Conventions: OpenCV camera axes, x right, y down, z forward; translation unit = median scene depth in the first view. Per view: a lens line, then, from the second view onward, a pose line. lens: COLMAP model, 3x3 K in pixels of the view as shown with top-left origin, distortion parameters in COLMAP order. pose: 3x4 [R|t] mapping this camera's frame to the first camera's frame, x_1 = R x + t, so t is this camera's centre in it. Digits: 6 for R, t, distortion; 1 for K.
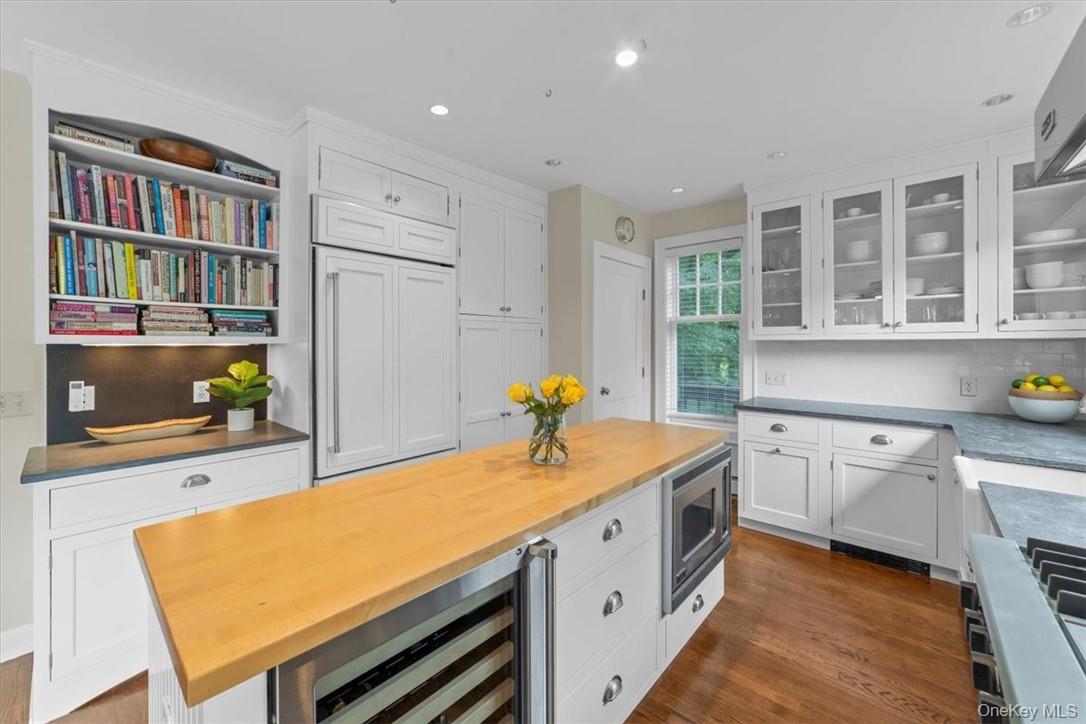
lens RADIAL K [[427.6, 0, 539.5], [0, 427.6, 342.9], [0, 0, 1]] dist [-0.011252, 0.003794]
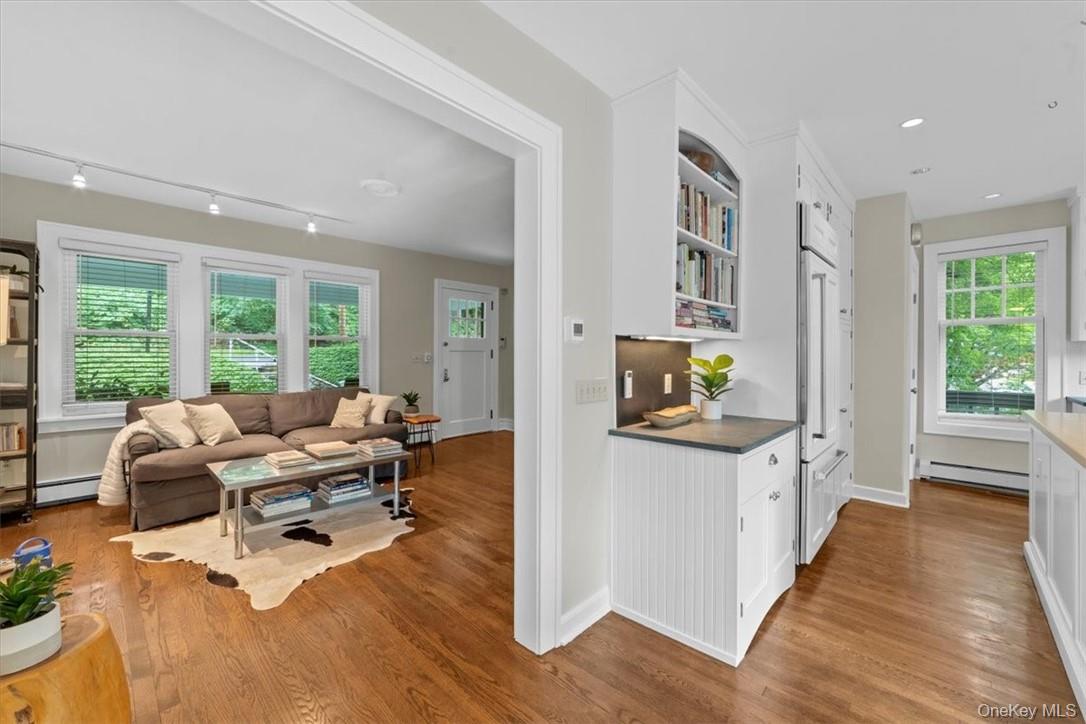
lens RADIAL K [[427.6, 0, 538.0], [0, 427.6, 357.5], [0, 0, 1]] dist [-0.011252, 0.003794]
pose [[0.999249, 0.002413, -0.038668, -0.930660], [-0.002160, 0.999976, 0.006605, 0.035479], [0.038683, -0.006517, 0.999230, -0.085192]]
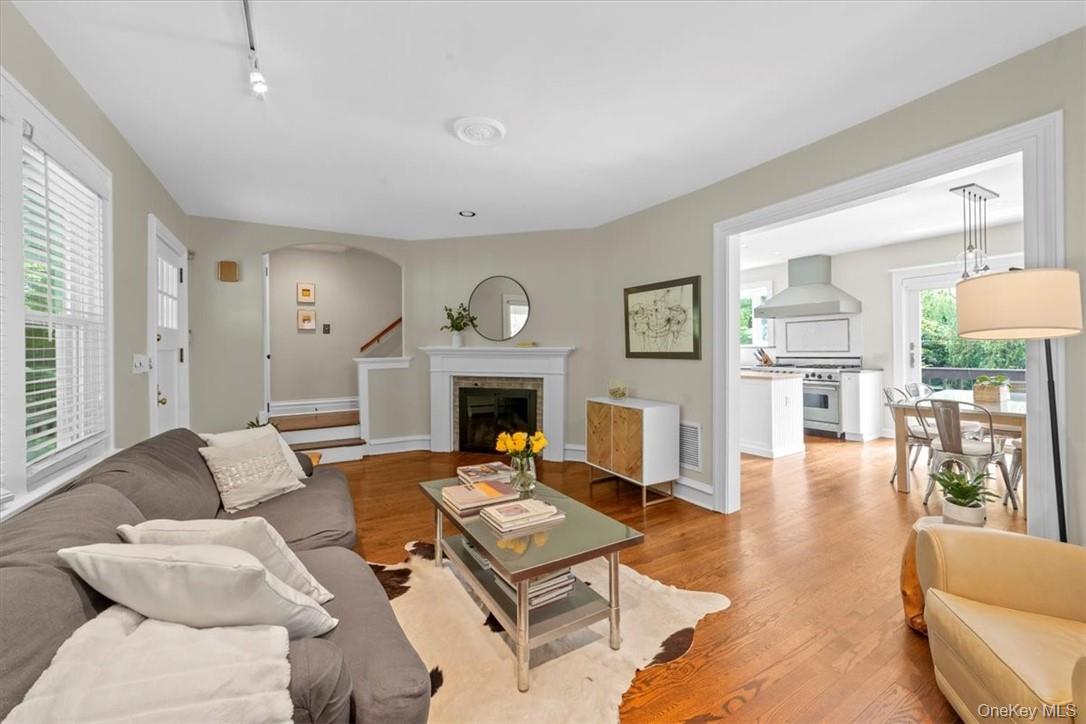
lens RADIAL K [[427.6, 0, 542.7], [0, 427.6, 345.7], [0, 0, 1]] dist [-0.011252, 0.003794]
pose [[0.302350, -0.000063, 0.953197, -2.300128], [0.017200, 0.999838, -0.005390, 0.028218], [-0.953042, 0.018025, 0.302302, 0.740534]]
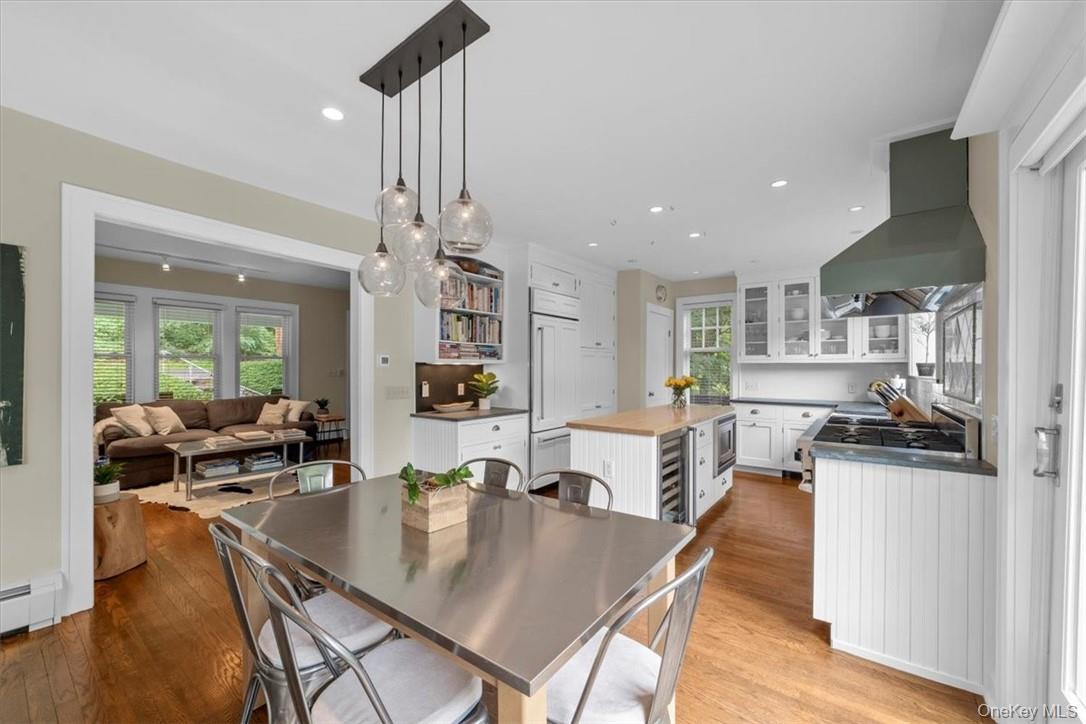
lens RADIAL K [[427.6, 0, 544.8], [0, 427.6, 368.1], [0, 0, 1]] dist [-0.011252, 0.003794]
pose [[0.996687, 0.003066, 0.081278, -0.500283], [-0.003327, 0.999990, 0.003084, 0.013185], [-0.081268, -0.003344, 0.996687, -0.767670]]
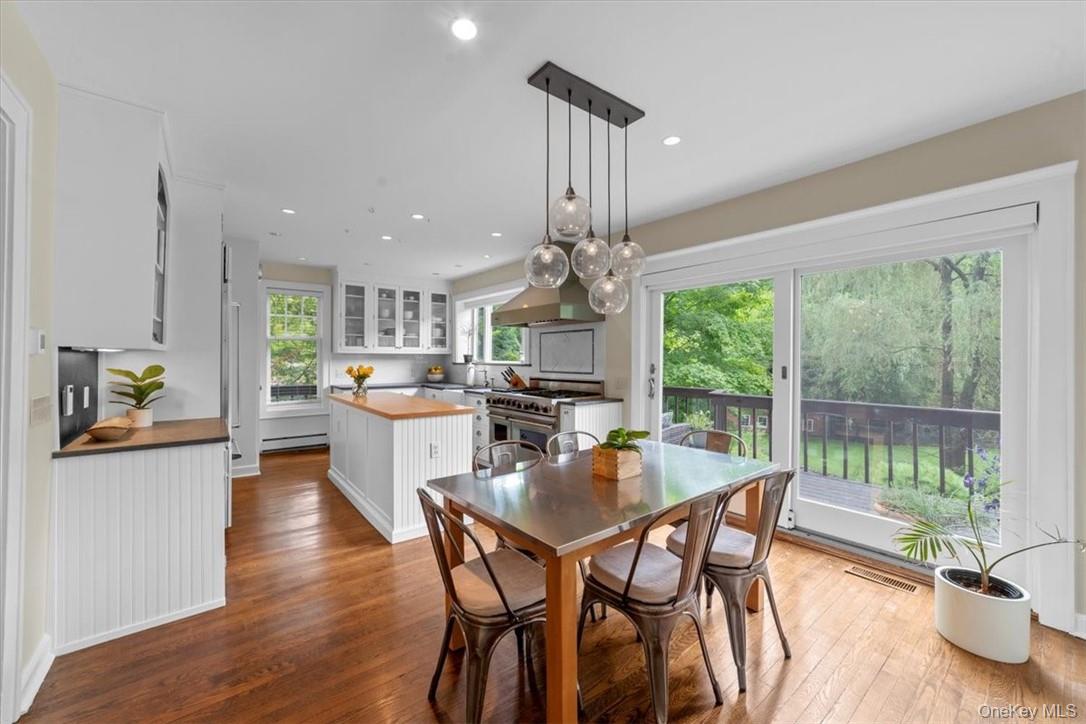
lens RADIAL K [[427.6, 0, 535.8], [0, 427.6, 355.7], [0, 0, 1]] dist [-0.011252, 0.003794]
pose [[0.185122, 0.007668, 0.982686, -1.368155], [-0.004216, 0.999967, -0.007008, 0.016884], [-0.982706, -0.002845, 0.185148, -0.194741]]
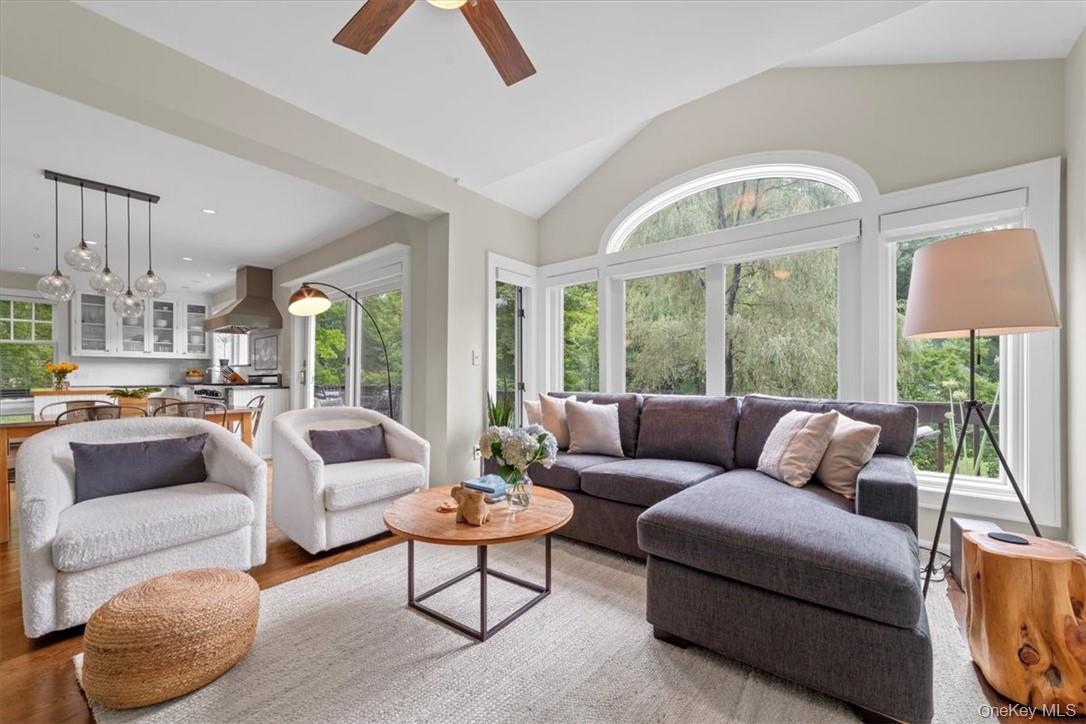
lens RADIAL K [[427.6, 0, 548.2], [0, 427.6, 378.1], [0, 0, 1]] dist [-0.011252, 0.003794]
pose [[-0.043743, -0.002617, 0.999039, -1.921902], [0.000552, 0.999996, 0.002643, 0.114634], [-0.999043, 0.000667, -0.043742, -1.375957]]
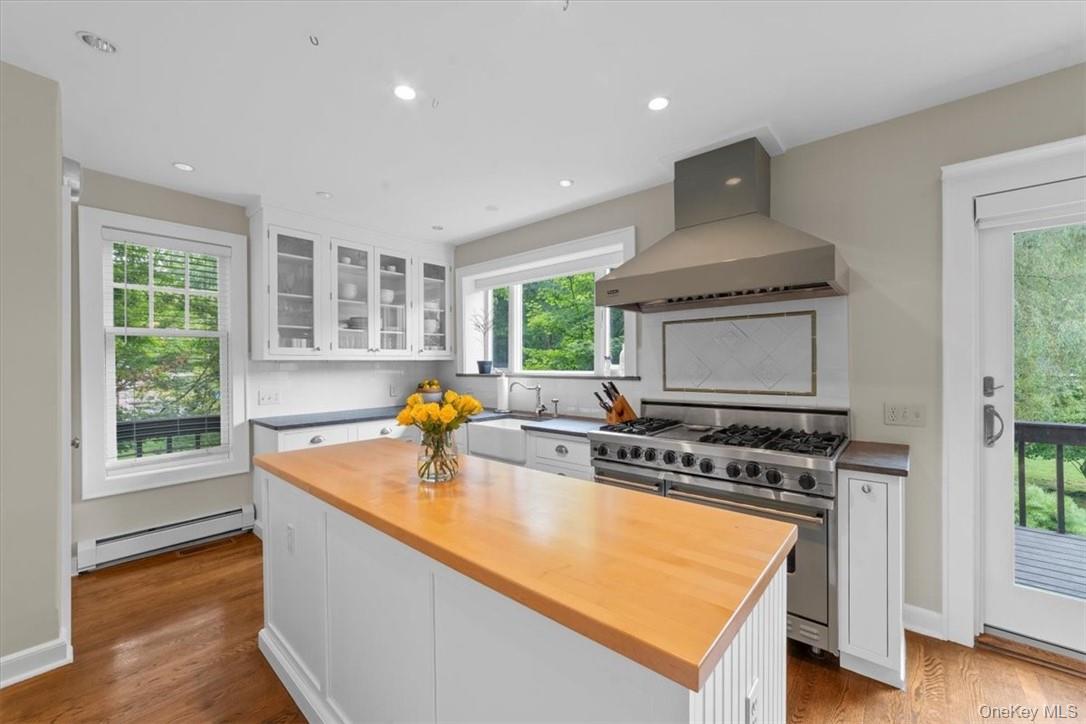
lens RADIAL K [[427.6, 0, 542.0], [0, 427.6, 363.6], [0, 0, 1]] dist [-0.011252, 0.003794]
pose [[-0.003930, 0.000648, 0.999992, -0.578014], [0.005942, 0.999982, -0.000624, 0.007235], [-0.999975, 0.005940, -0.003934, 0.448167]]
